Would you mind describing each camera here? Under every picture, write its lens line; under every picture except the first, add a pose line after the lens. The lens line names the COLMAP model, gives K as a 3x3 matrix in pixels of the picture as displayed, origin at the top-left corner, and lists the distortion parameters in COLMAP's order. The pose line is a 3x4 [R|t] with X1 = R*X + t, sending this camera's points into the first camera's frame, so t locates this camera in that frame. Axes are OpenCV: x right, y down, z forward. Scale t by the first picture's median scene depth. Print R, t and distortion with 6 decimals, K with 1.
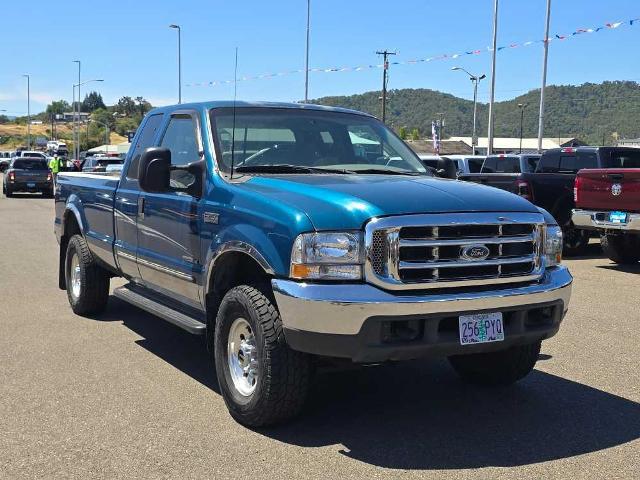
lens RADIAL K [[904.5, 0, 320.0], [0, 904.5, 240.0], [0, 0, 1]] dist [-0.009113, -0.024831]
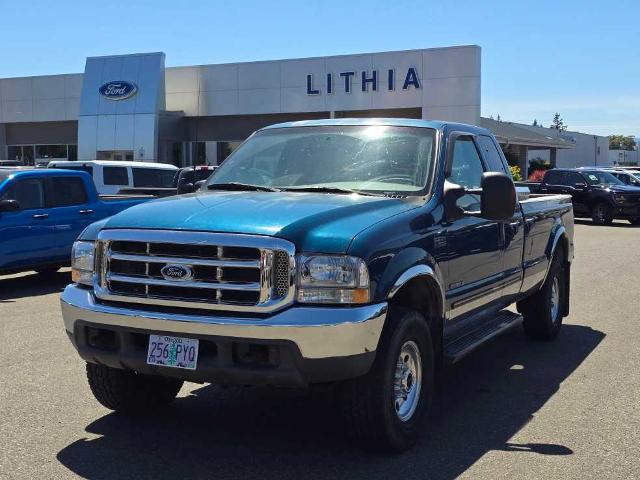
lens RADIAL K [[904.5, 0, 320.0], [0, 904.5, 240.0], [0, 0, 1]] dist [-0.009113, -0.024831]
pose [[0.528041, 0.042938, -0.848133, 1.068050], [-0.072462, 0.997357, 0.005379, -0.036504], [0.846122, 0.058617, 0.529756, 0.620964]]
